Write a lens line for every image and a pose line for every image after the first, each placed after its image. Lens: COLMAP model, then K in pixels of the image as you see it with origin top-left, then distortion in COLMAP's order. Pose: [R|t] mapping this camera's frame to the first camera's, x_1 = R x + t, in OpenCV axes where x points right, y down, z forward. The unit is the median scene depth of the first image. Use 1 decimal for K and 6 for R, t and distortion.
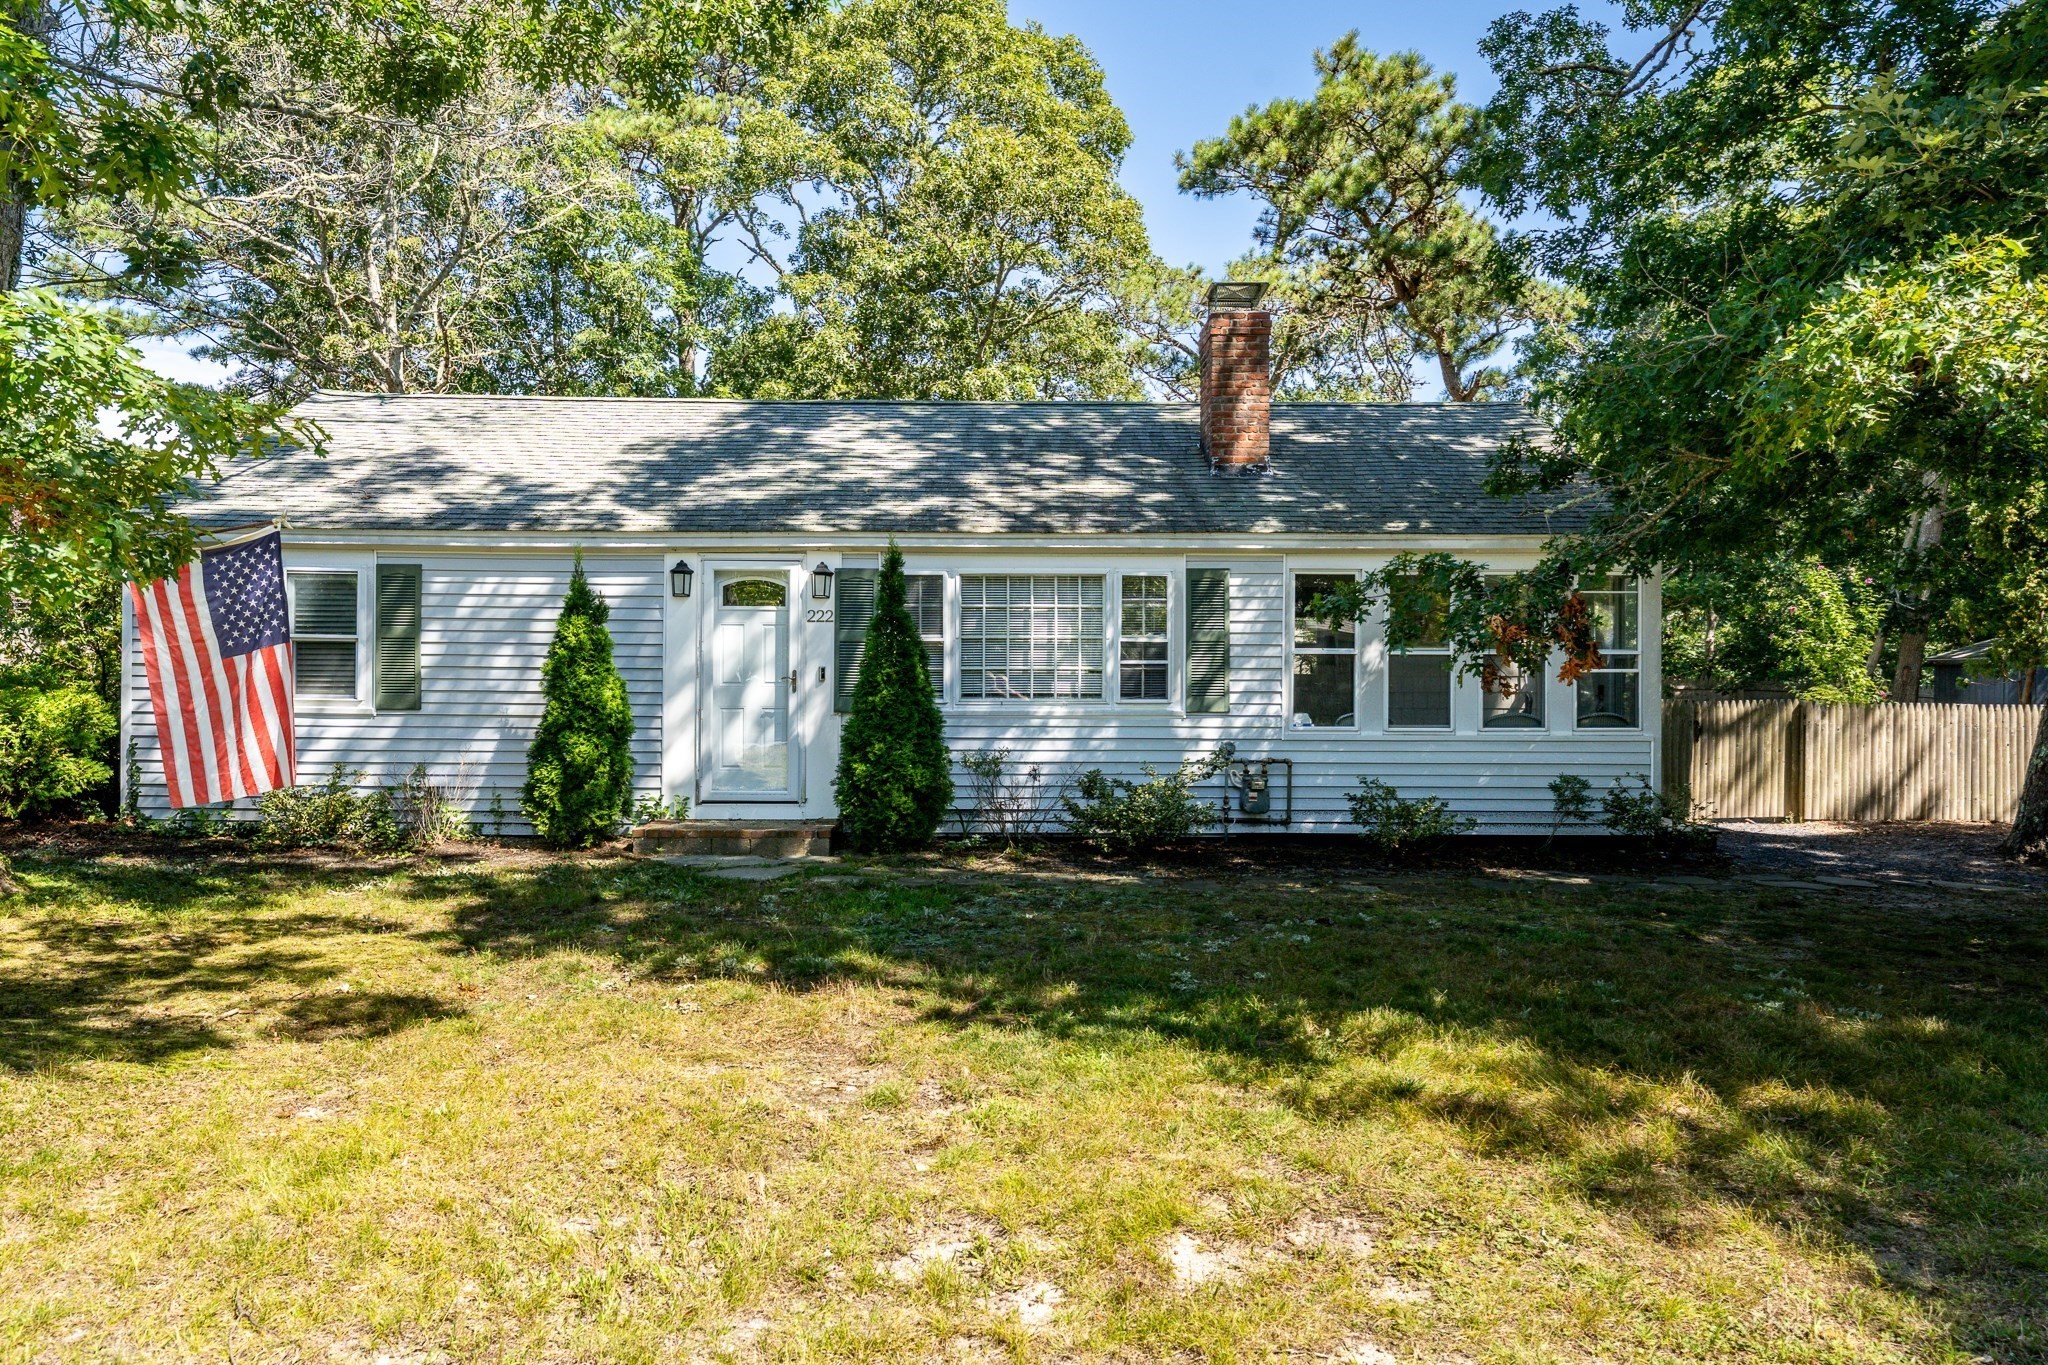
lens RADIAL K [[1322.3, 0, 1015.4], [0, 1322.3, 666.8], [0, 0, 1]] dist [0.008038, 0.001001]
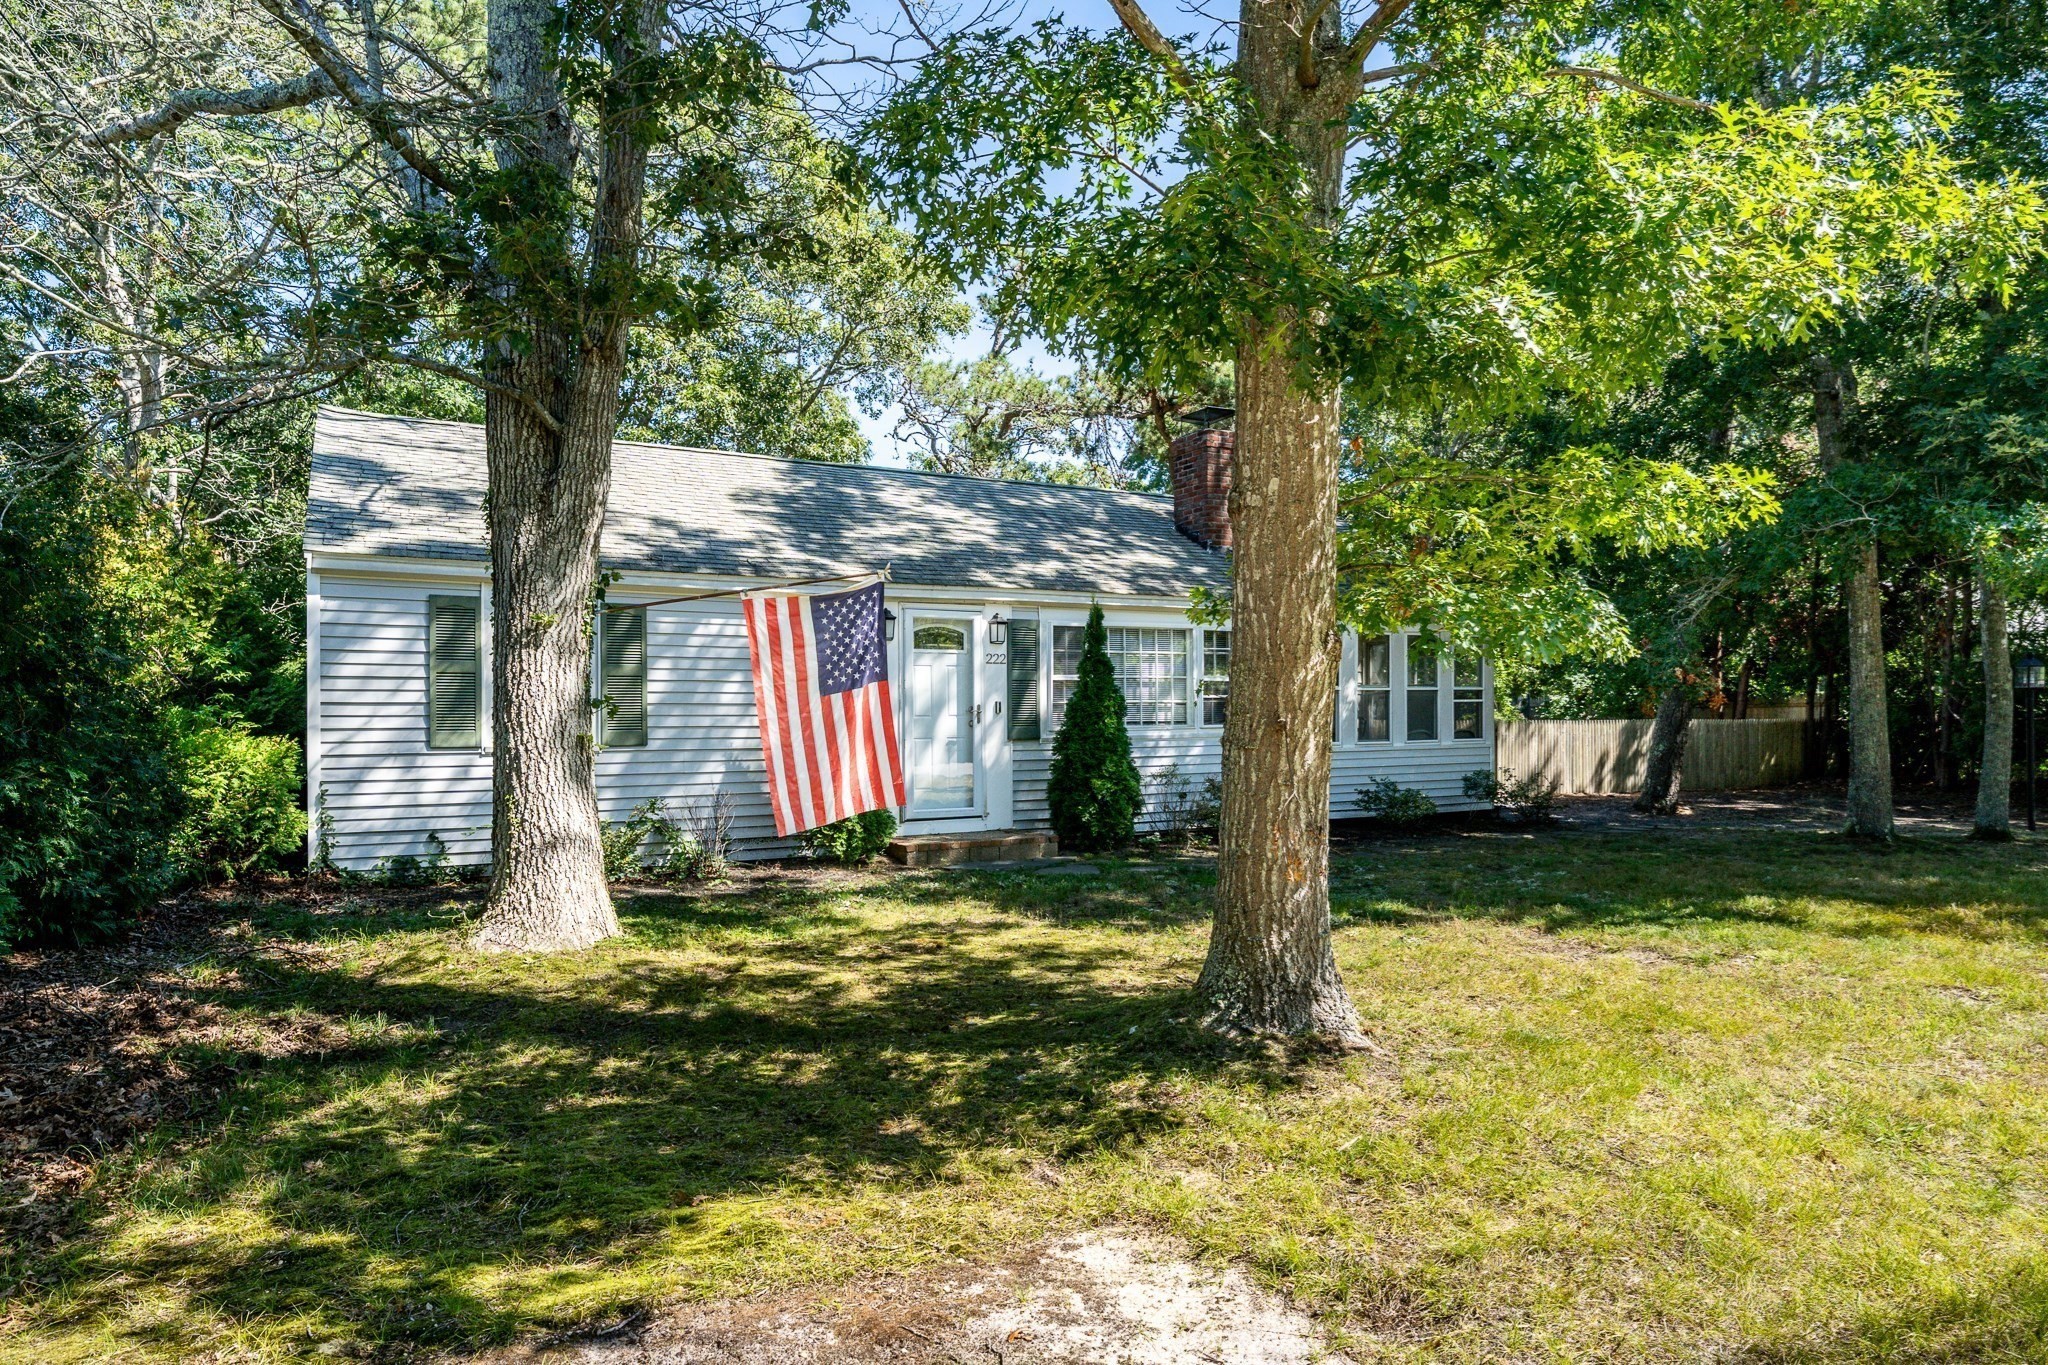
lens RADIAL K [[1194.3, 0, 1027.3], [0, 1194.3, 696.5], [0, 0, 1]] dist [-0.000392, 0.000015]
pose [[0.883792, -0.004642, 0.467857, -0.623261], [0.006281, 0.999978, -0.001943, -0.002111], [-0.467838, 0.004656, 0.883802, 0.041307]]
